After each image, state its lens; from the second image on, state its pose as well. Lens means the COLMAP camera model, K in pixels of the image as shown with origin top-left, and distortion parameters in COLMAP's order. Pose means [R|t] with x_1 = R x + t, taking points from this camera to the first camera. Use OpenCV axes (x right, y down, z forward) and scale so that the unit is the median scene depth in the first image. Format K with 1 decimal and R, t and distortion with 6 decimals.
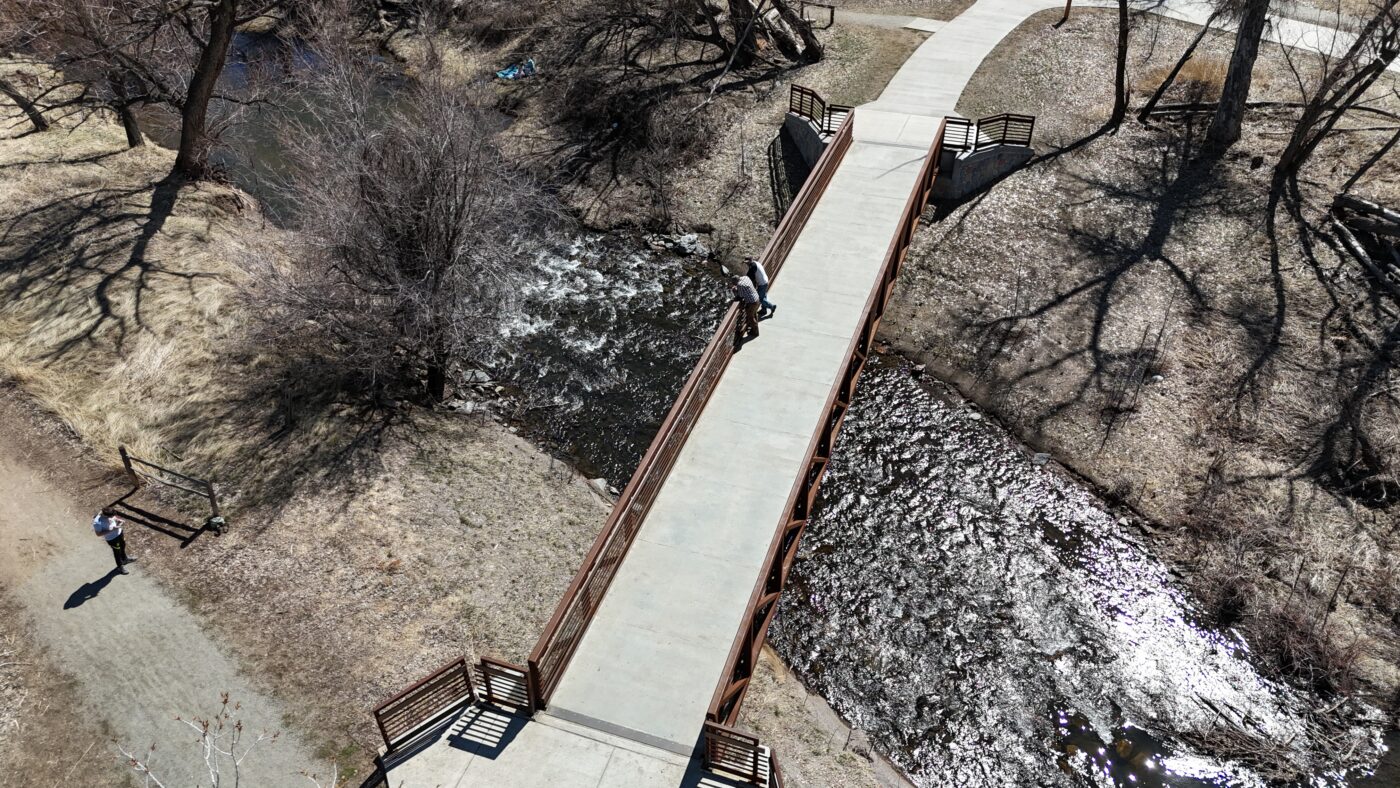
lens RADIAL K [[1039.7, 0, 698.9], [0, 1039.7, 394.7], [0, 0, 1]] dist [0.043892, -0.035642]
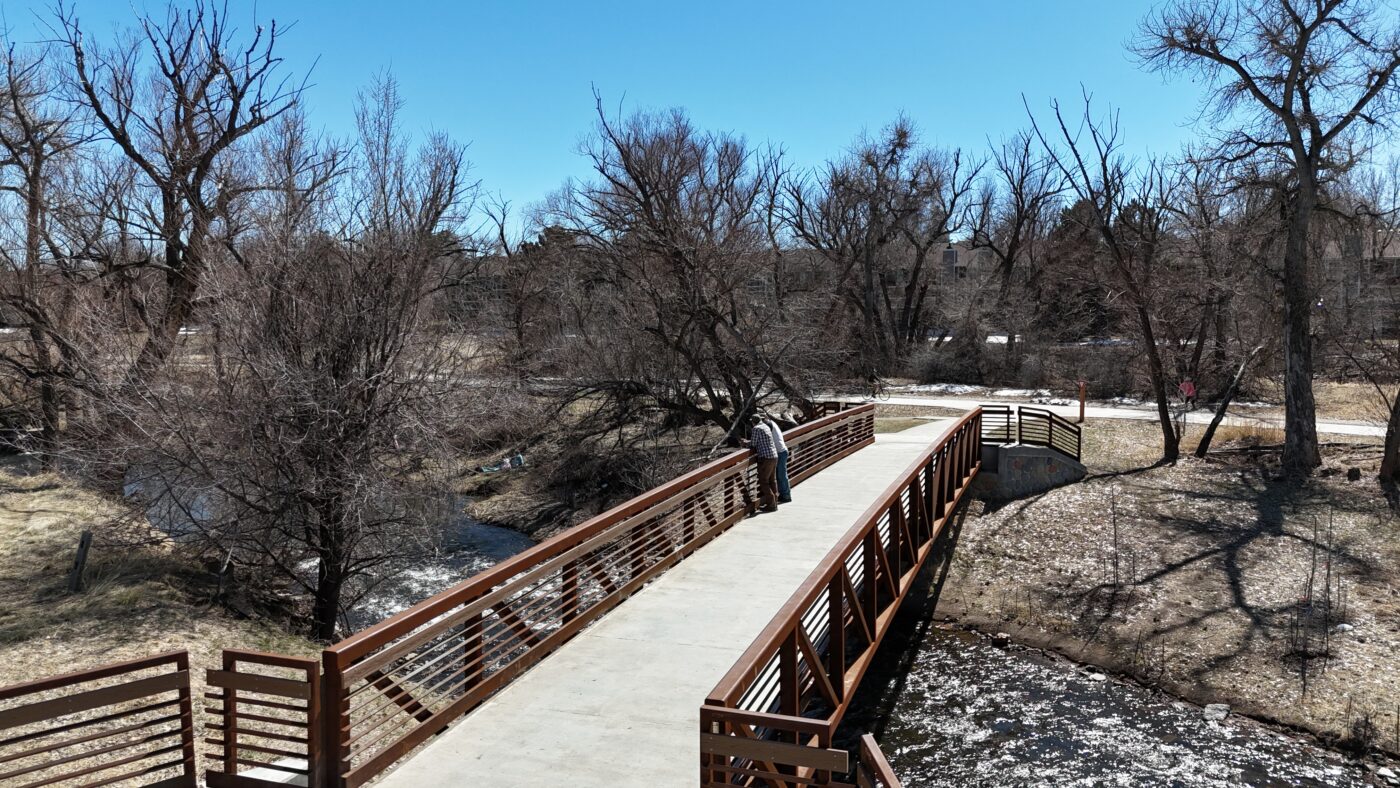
lens RADIAL K [[1039.7, 0, 699.0], [0, 1039.7, 383.8], [0, 0, 1]] dist [0.043892, -0.035642]
pose [[0.999995, 0.002816, -0.001652, 0.002940], [-0.003258, 0.830380, -0.557188, 0.223464], [-0.000197, 0.557190, 0.830385, 0.291928]]
